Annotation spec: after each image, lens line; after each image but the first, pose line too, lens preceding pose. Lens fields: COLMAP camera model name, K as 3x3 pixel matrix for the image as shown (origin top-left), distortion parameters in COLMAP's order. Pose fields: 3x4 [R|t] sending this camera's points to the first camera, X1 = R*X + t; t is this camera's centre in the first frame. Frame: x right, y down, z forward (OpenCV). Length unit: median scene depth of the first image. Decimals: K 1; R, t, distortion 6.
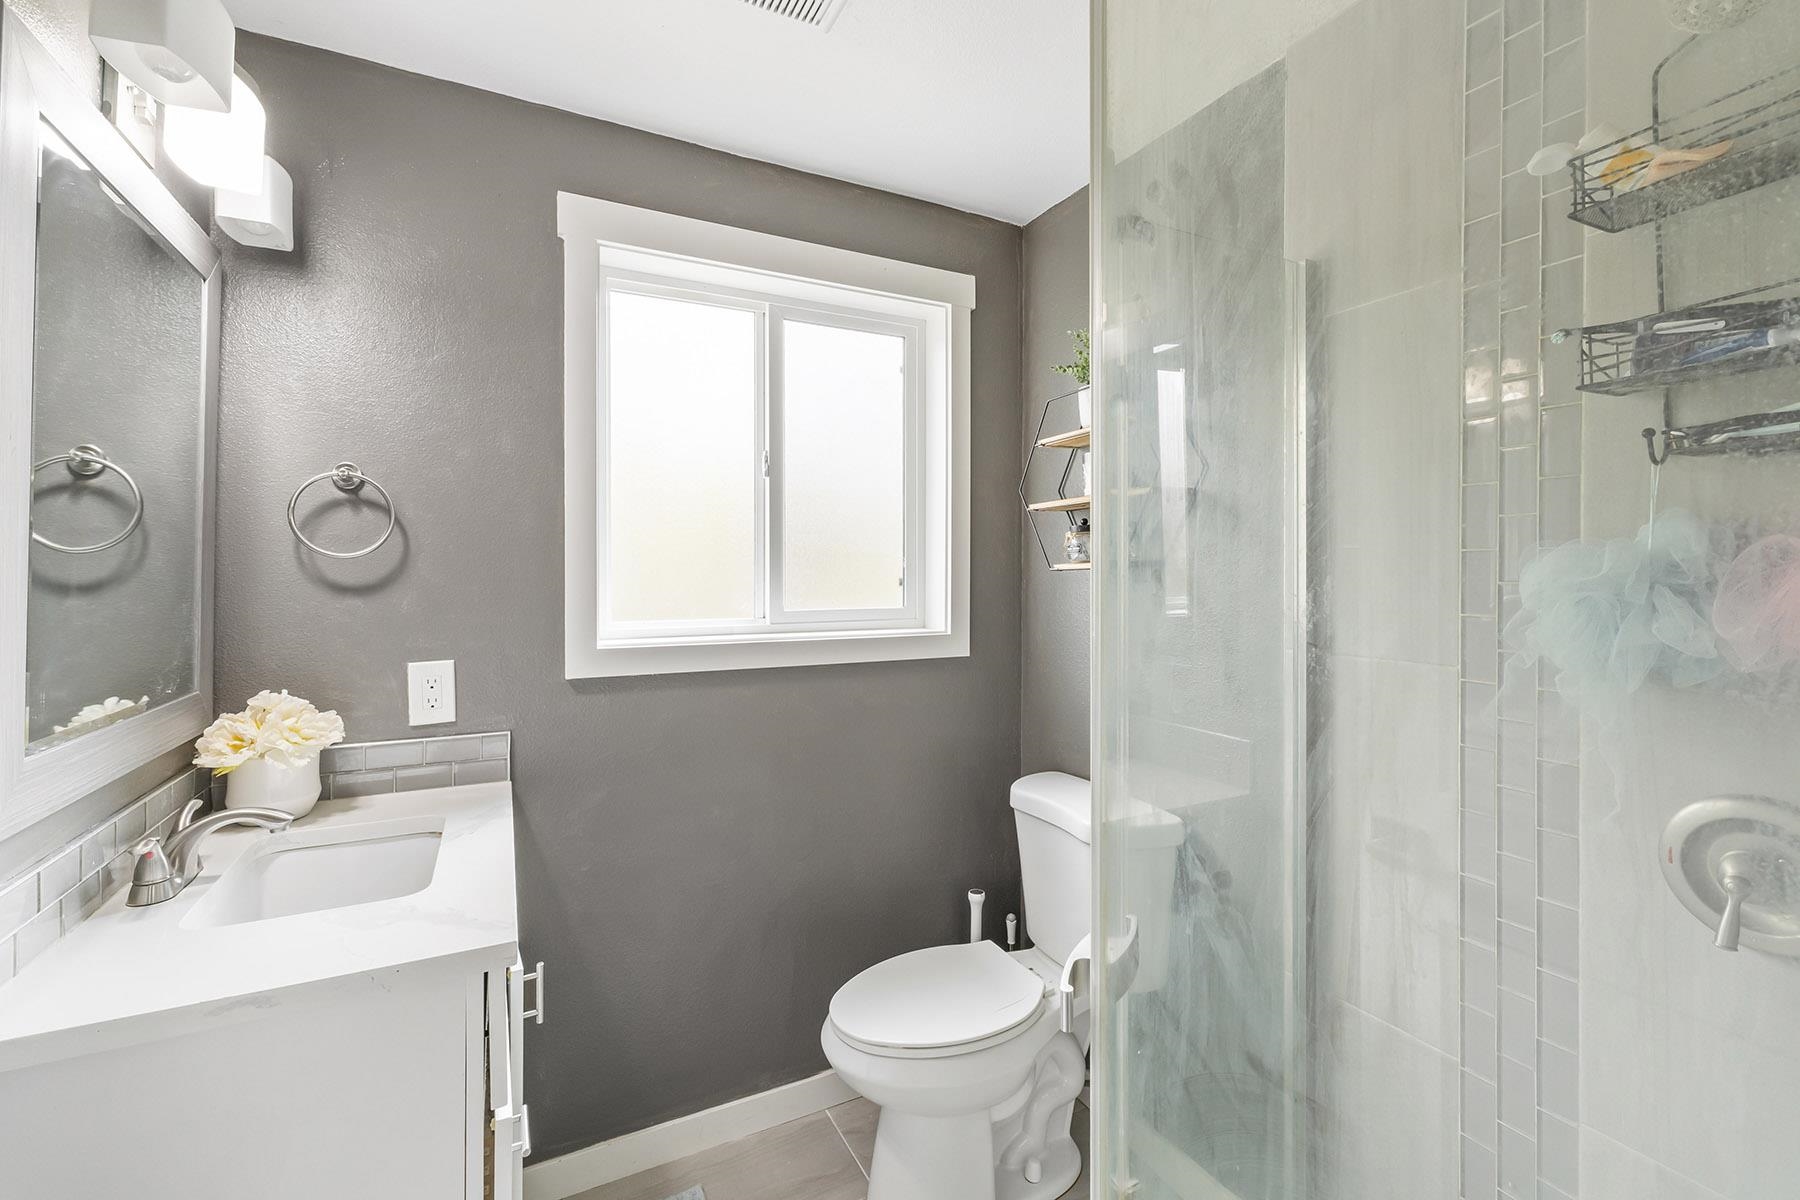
lens RADIAL K [[779.2, 0, 902.3], [0, 779.2, 589.7], [0, 0, 1]] dist [0.007958, 0.000039]
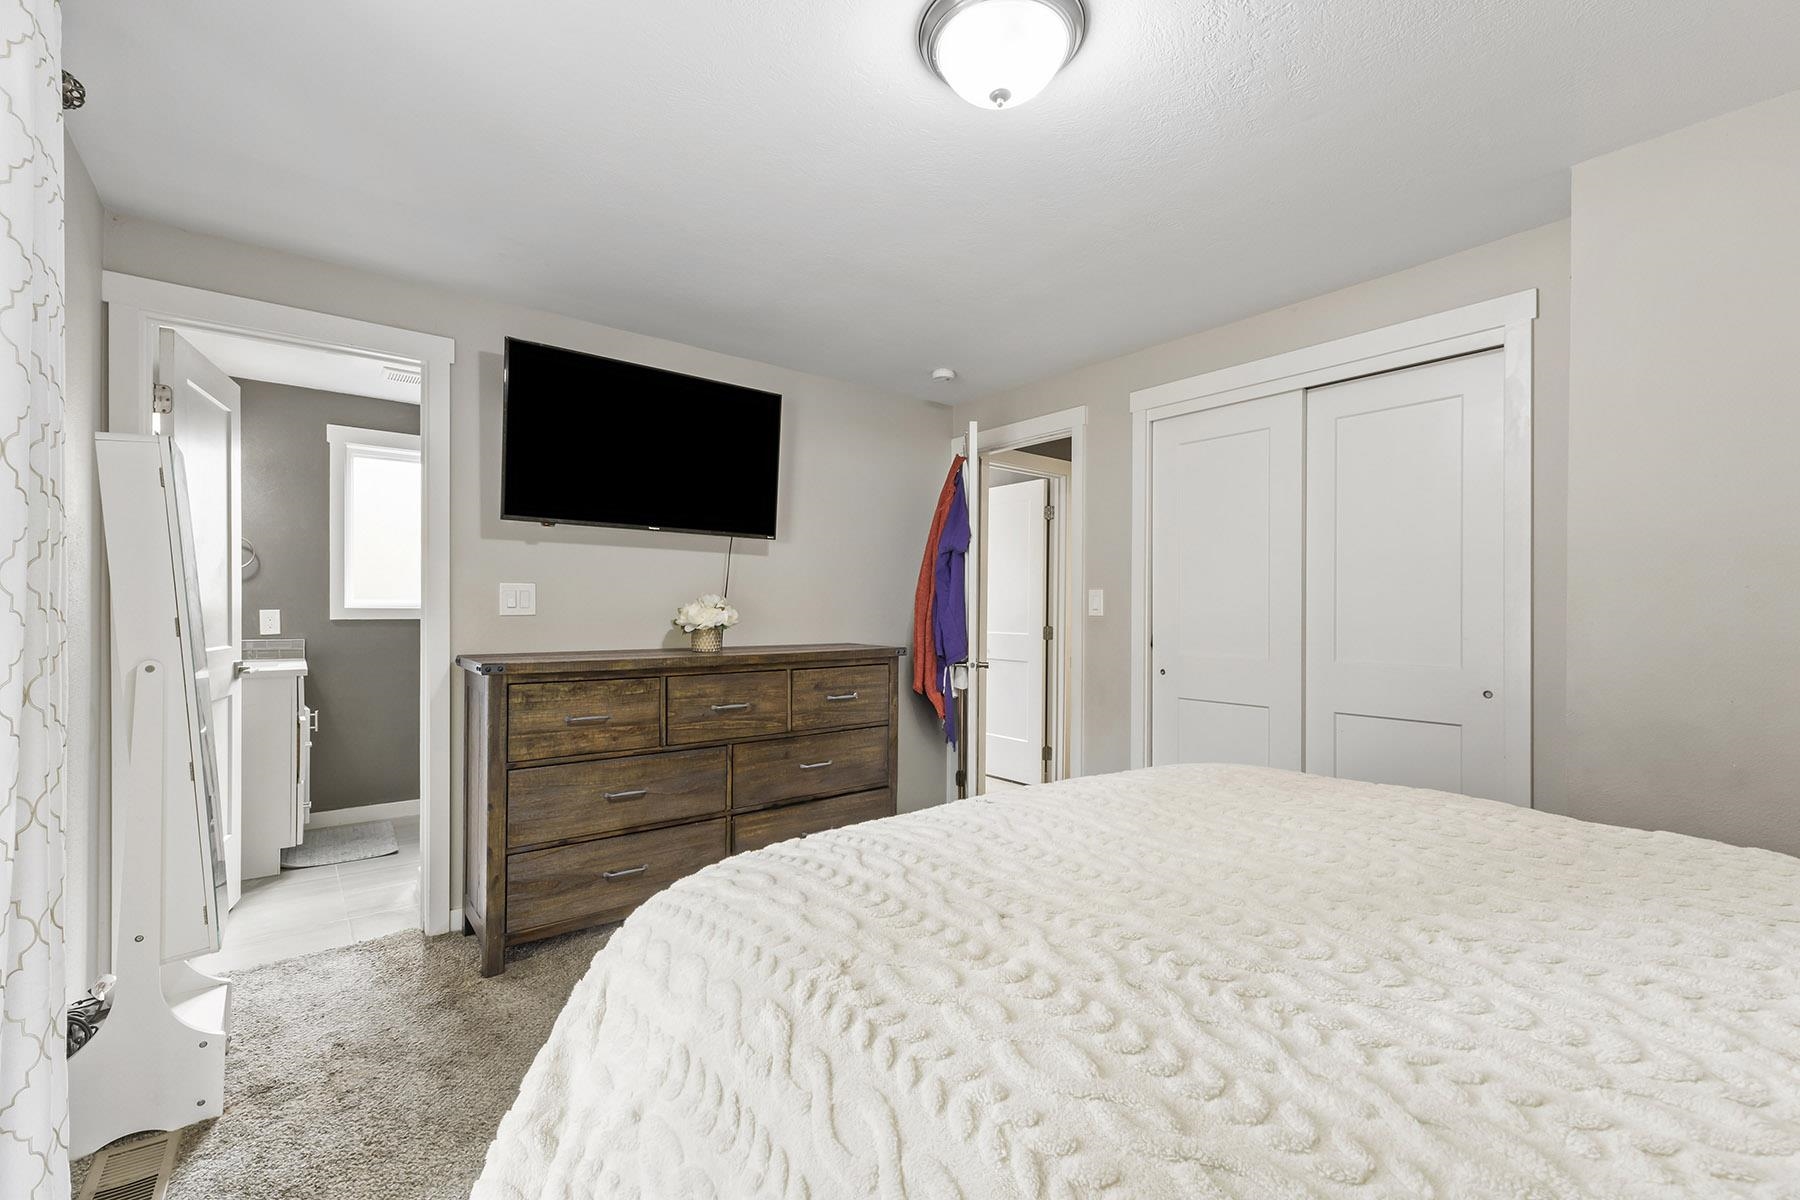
lens RADIAL K [[779.2, 0, 898.0], [0, 779.2, 604.1], [0, 0, 1]] dist [0.007958, 0.000039]
pose [[0.982249, 0.003243, 0.187555, 0.923486], [-0.003366, 0.999994, 0.000333, 0.062883], [-0.187553, -0.000959, 0.982254, -1.877042]]
